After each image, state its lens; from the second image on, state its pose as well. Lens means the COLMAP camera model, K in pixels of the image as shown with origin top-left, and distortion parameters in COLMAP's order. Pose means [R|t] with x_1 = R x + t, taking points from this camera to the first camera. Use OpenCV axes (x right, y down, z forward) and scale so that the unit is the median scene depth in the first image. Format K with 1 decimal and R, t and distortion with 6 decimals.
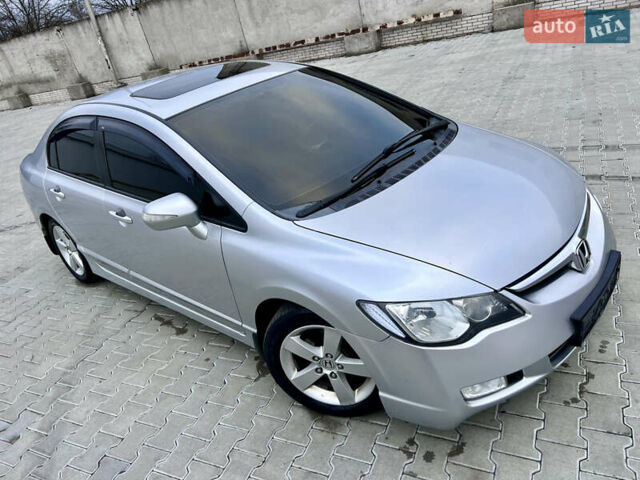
lens RADIAL K [[487.9, 0, 320.0], [0, 487.9, 240.0], [0, 0, 1]] dist [0.022984, -0.011241]
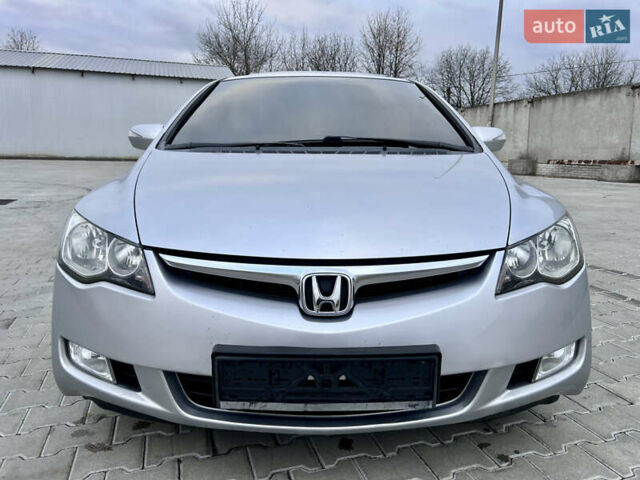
lens RADIAL K [[482.4, 0, 319.6], [0, 482.4, 251.6], [0, 0, 1]] dist [0.008426, 0.001312]
pose [[0.659864, 0.344344, -0.667838, 0.795272], [-0.452160, 0.891841, 0.013081, -0.016674], [0.600110, 0.293337, 0.744192, 0.475325]]
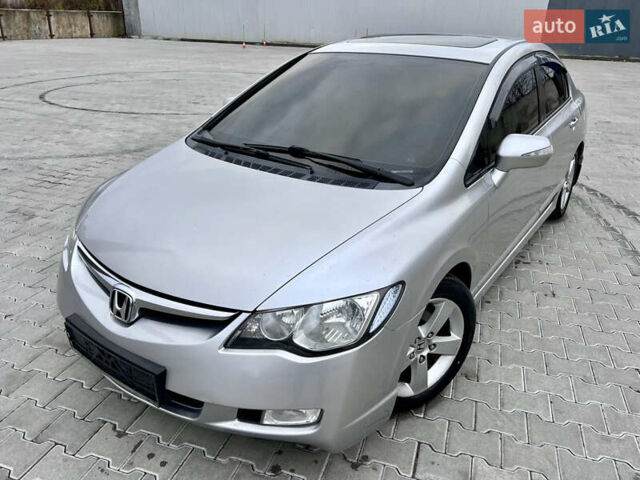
lens RADIAL K [[487.5, 0, 320.0], [0, 487.5, 240.0], [0, 0, 1]] dist [0.016641, -0.007224]
pose [[0.103940, 0.573686, -0.812454, 1.051029], [-0.479003, 0.744774, 0.464616, -0.538357], [0.871638, 0.340875, 0.352209, 0.842925]]
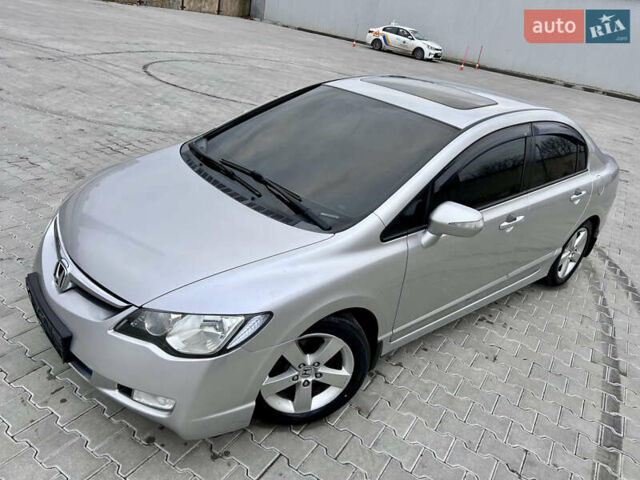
lens RADIAL K [[487.5, 0, 320.0], [0, 487.5, 240.0], [0, 0, 1]] dist [0.016641, -0.007224]
pose [[-0.154709, 0.571129, -0.806149, 1.099584], [-0.551789, 0.626895, 0.550028, -0.790980], [0.819508, 0.529918, 0.218157, 1.039963]]
